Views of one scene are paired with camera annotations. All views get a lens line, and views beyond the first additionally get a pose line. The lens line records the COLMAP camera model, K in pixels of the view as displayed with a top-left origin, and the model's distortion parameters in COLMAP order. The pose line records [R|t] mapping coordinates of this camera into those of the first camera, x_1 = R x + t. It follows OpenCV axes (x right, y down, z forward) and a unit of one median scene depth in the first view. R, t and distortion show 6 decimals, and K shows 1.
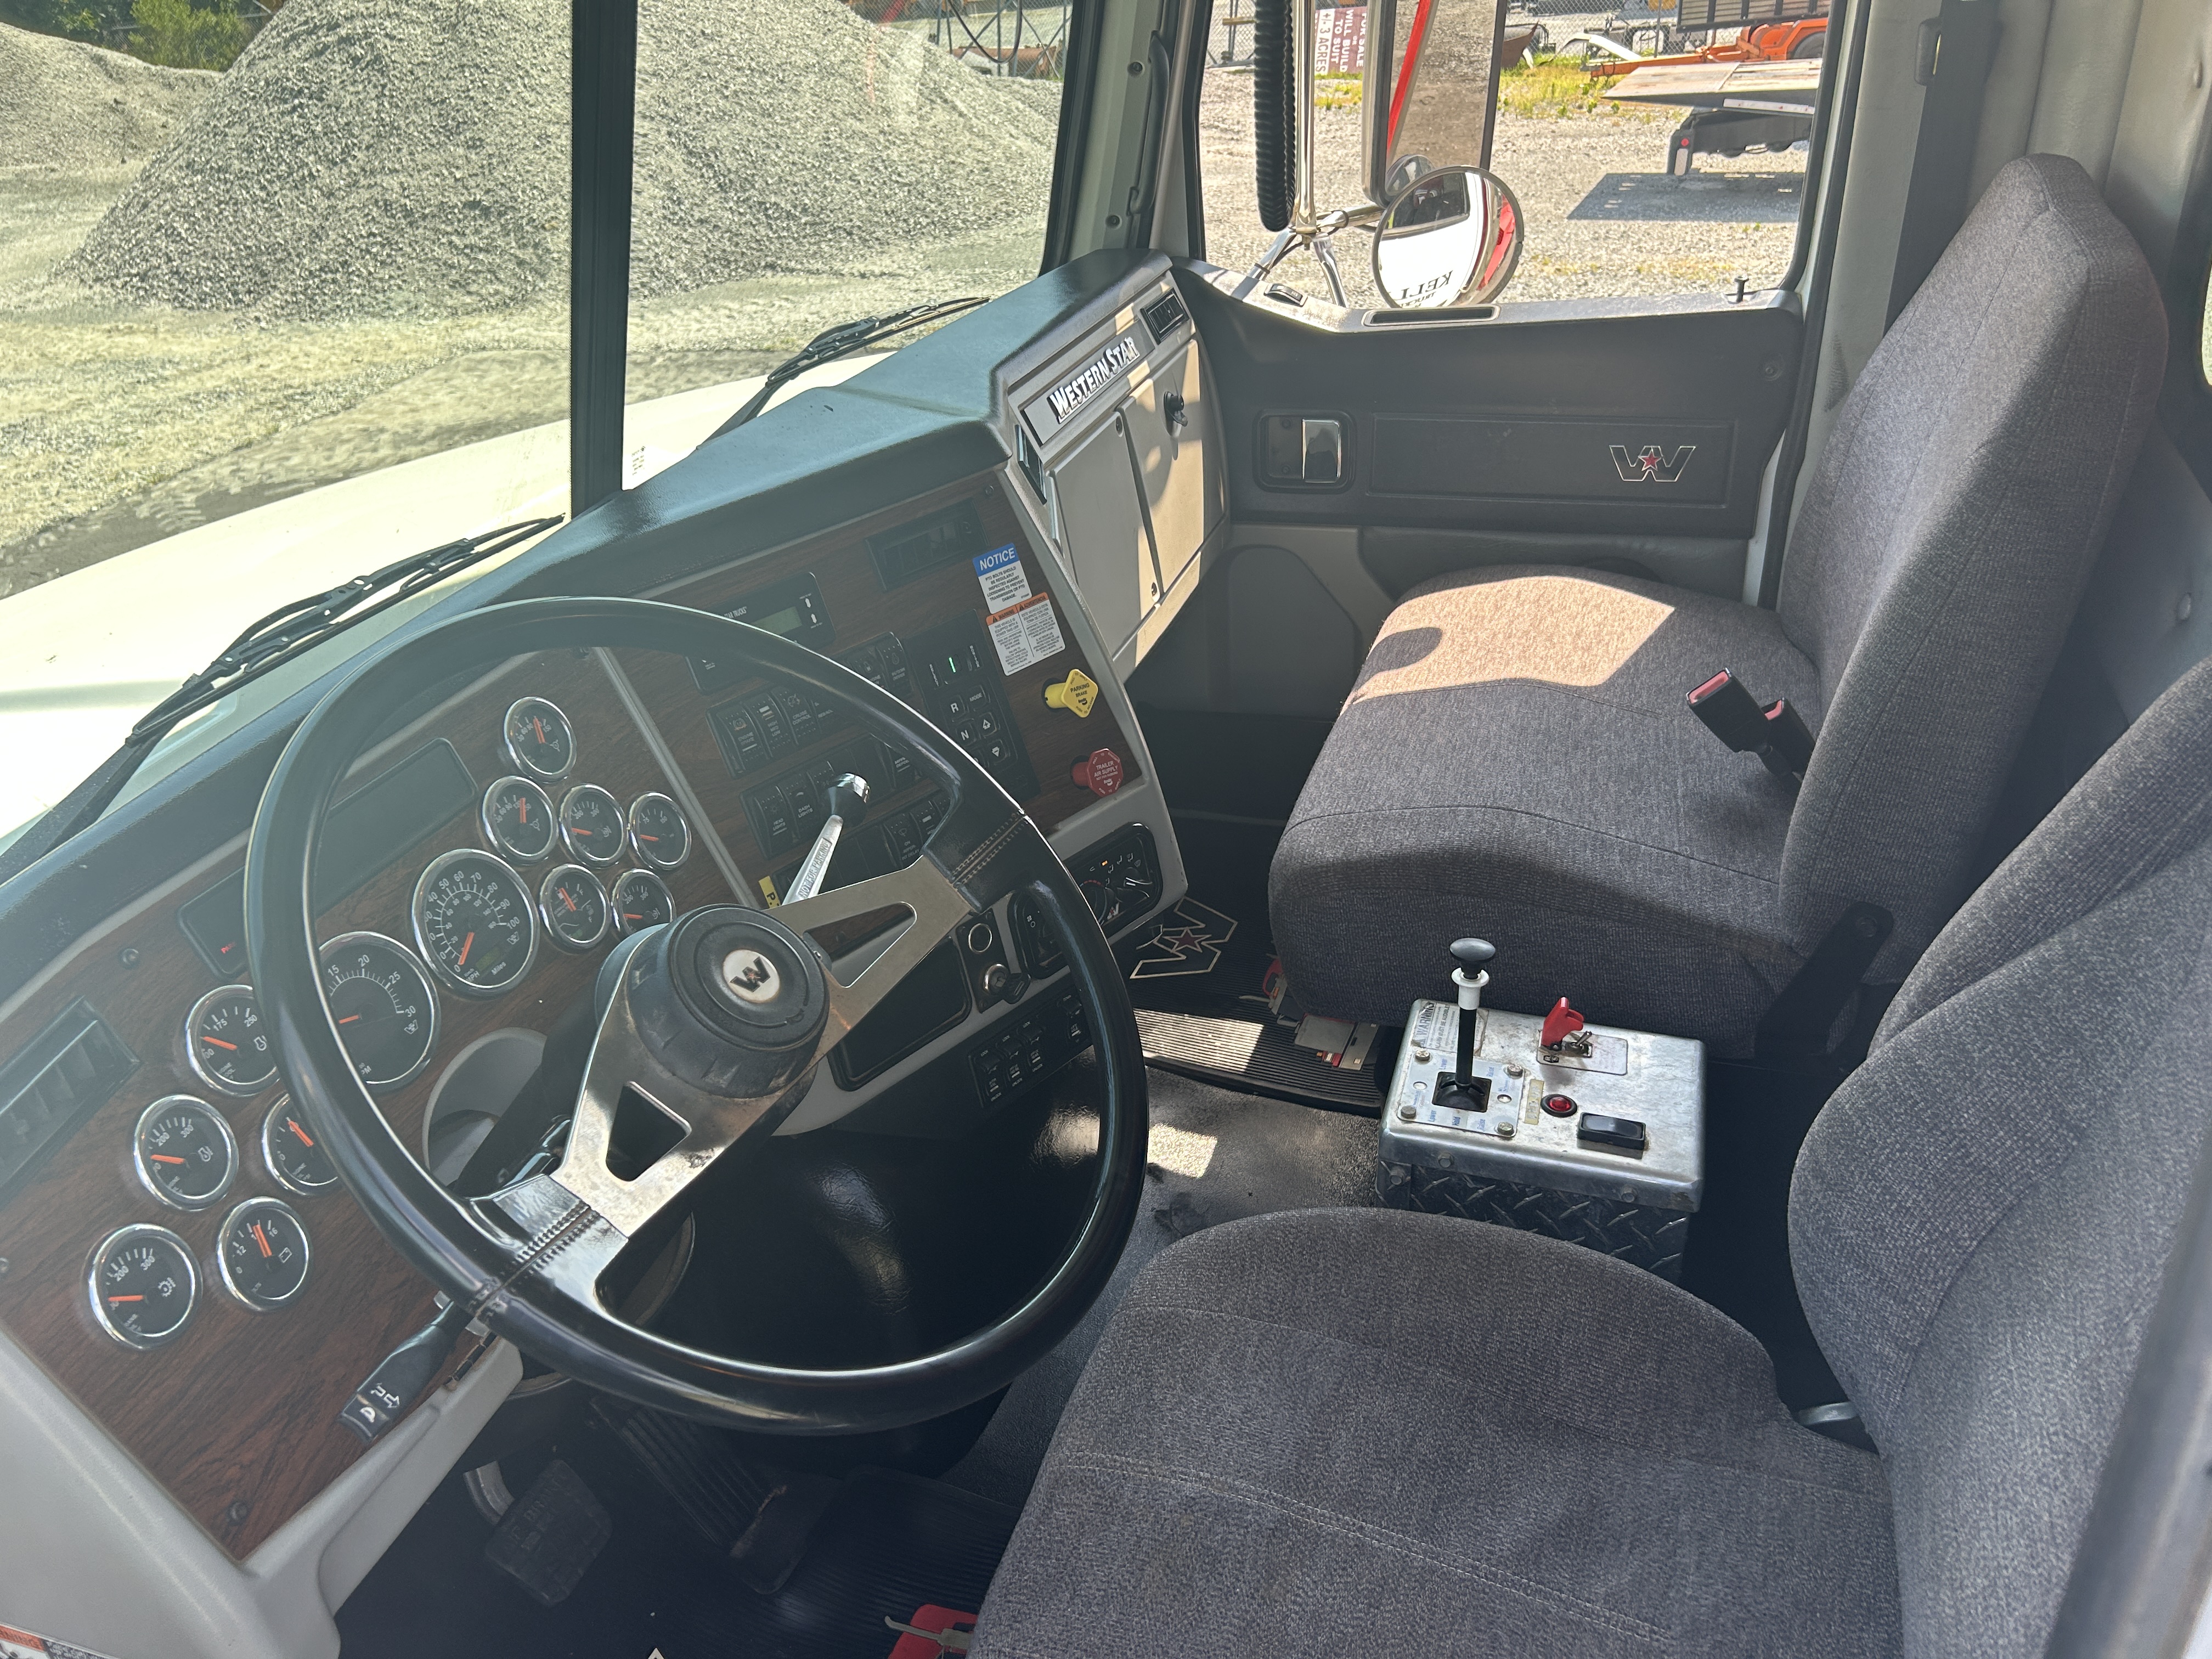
lens RADIAL K [[1706.9, 0, 1107.2], [0, 1706.9, 784.2], [0, 0, 1]] dist [0.068387, -0.087446]
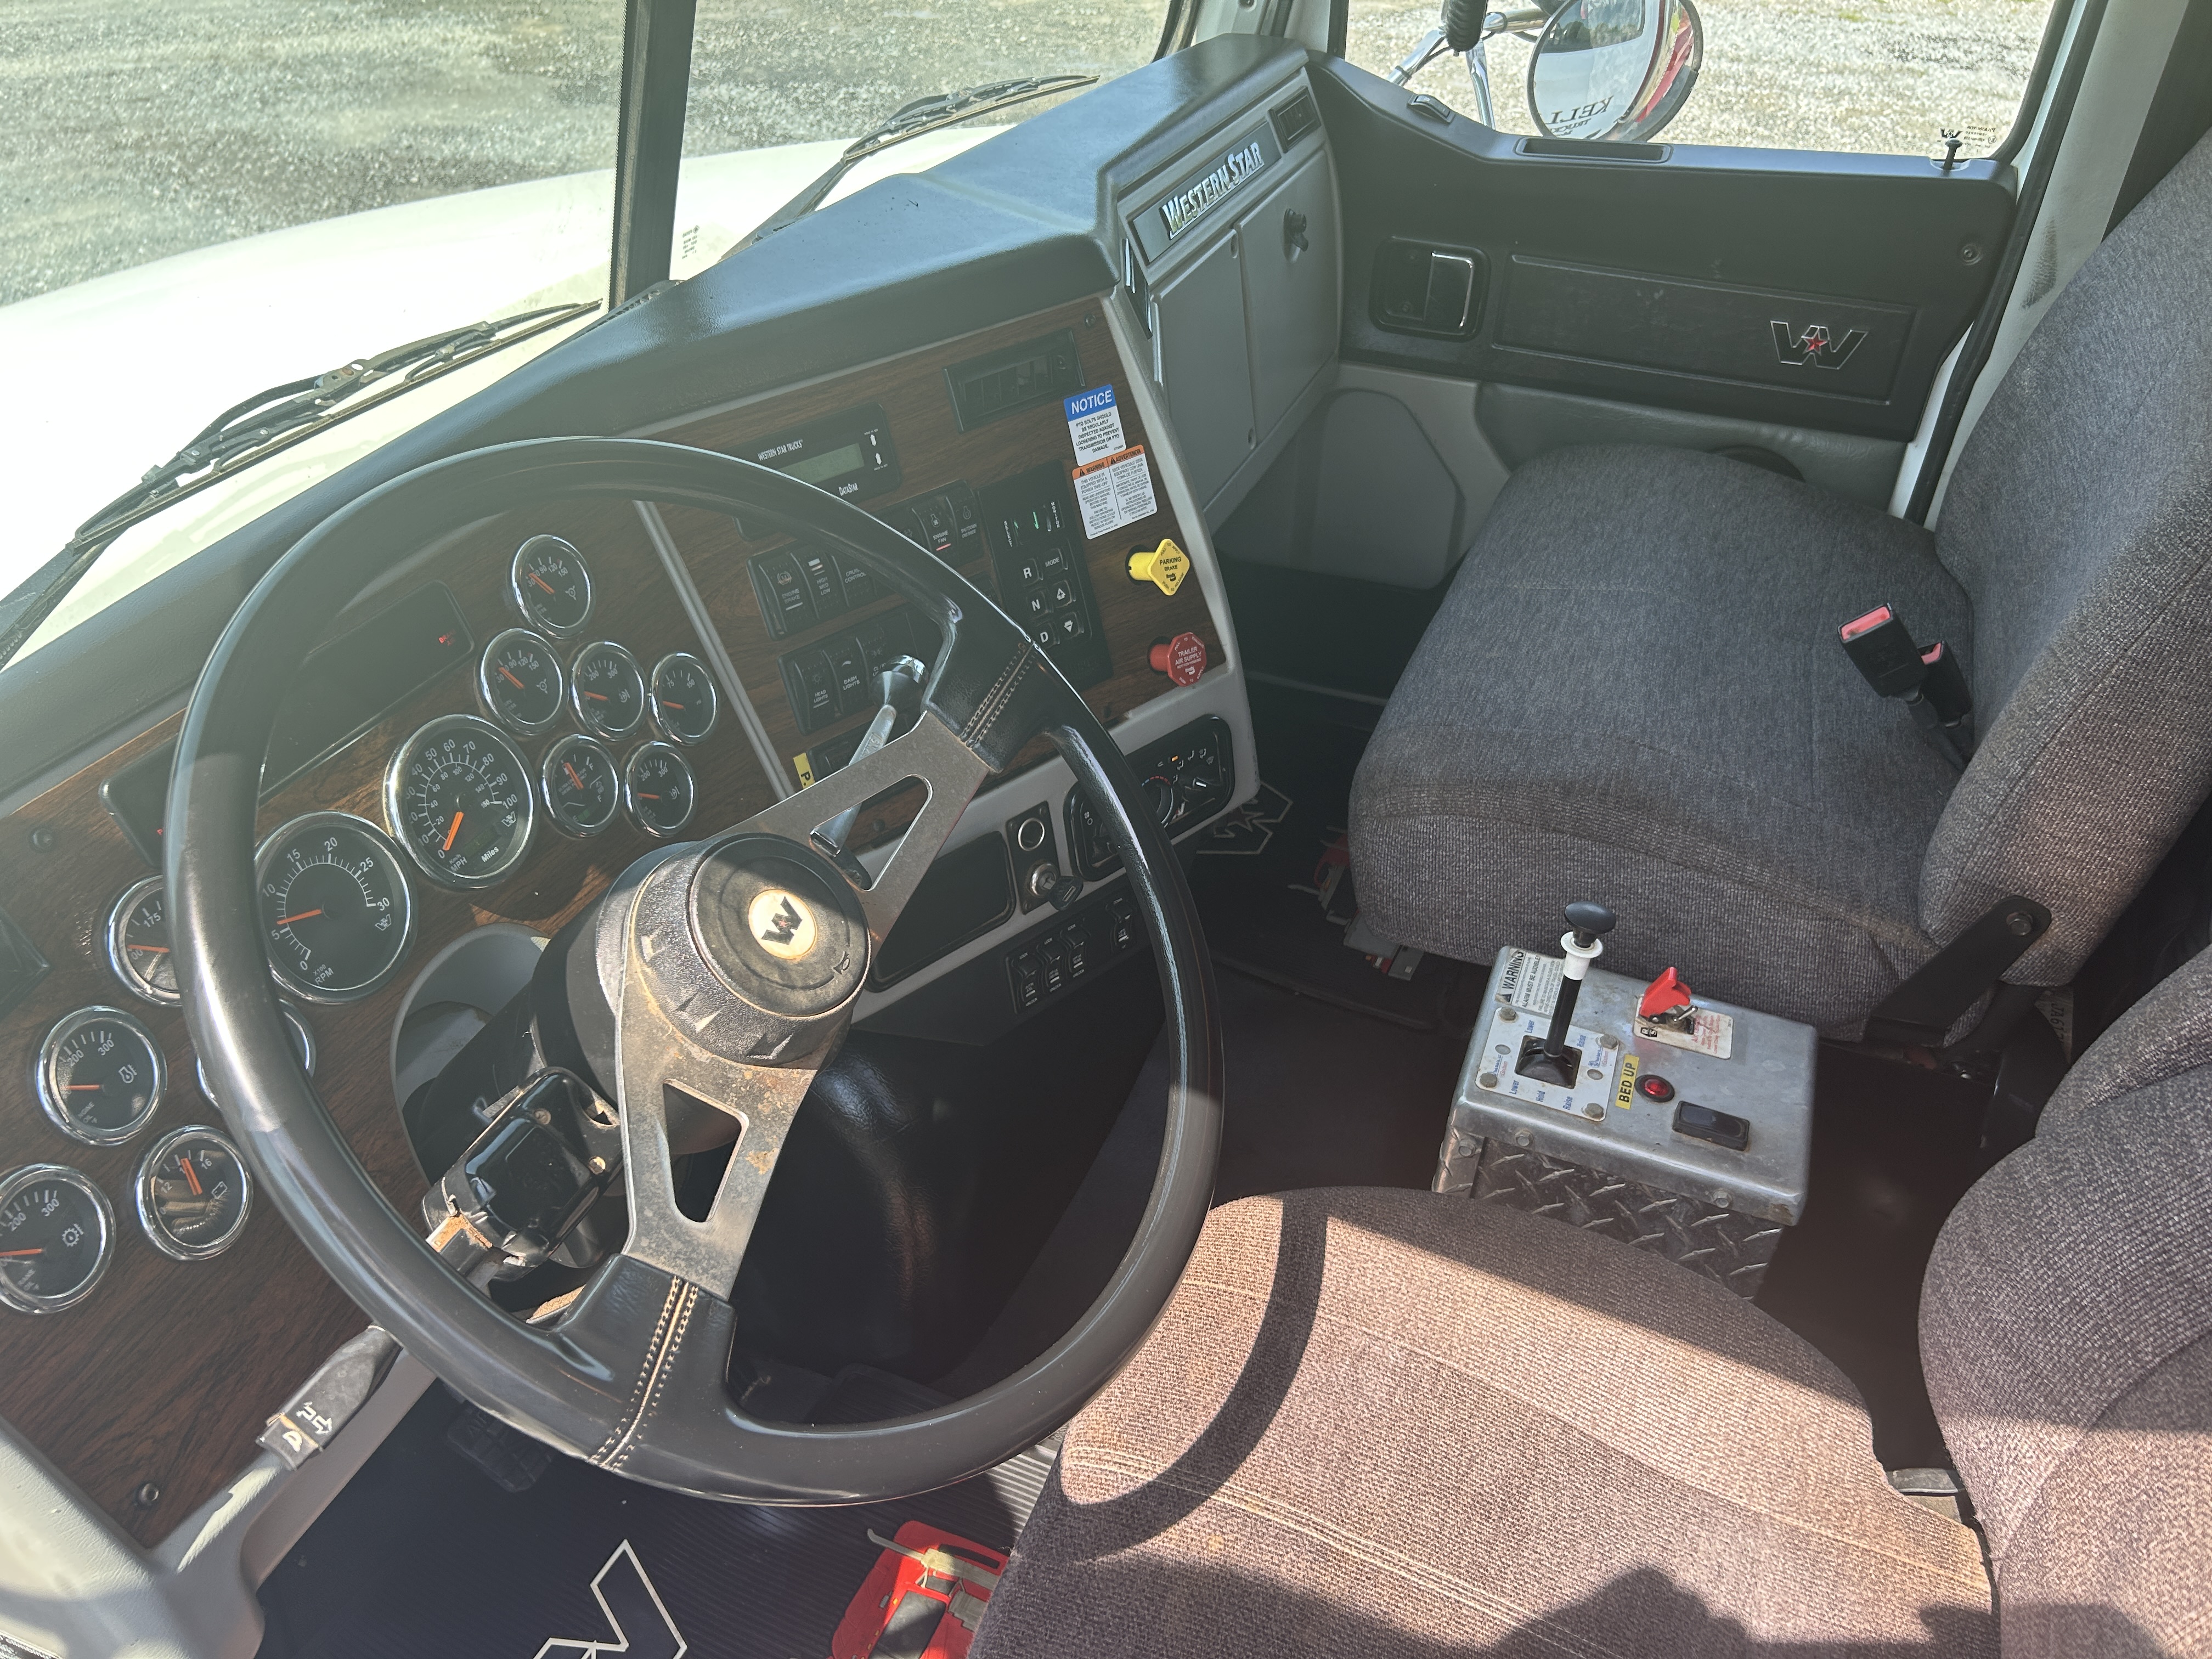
lens RADIAL K [[1667.9, 0, 1100.9], [0, 1667.9, 785.0], [0, 0, 1]] dist [0.040125, -0.045171]
pose [[0.994708, 0.102726, -0.001642, -0.040968], [-0.101595, 0.985879, 0.133119, -0.057352], [0.015294, -0.132248, 0.991099, 0.141730]]
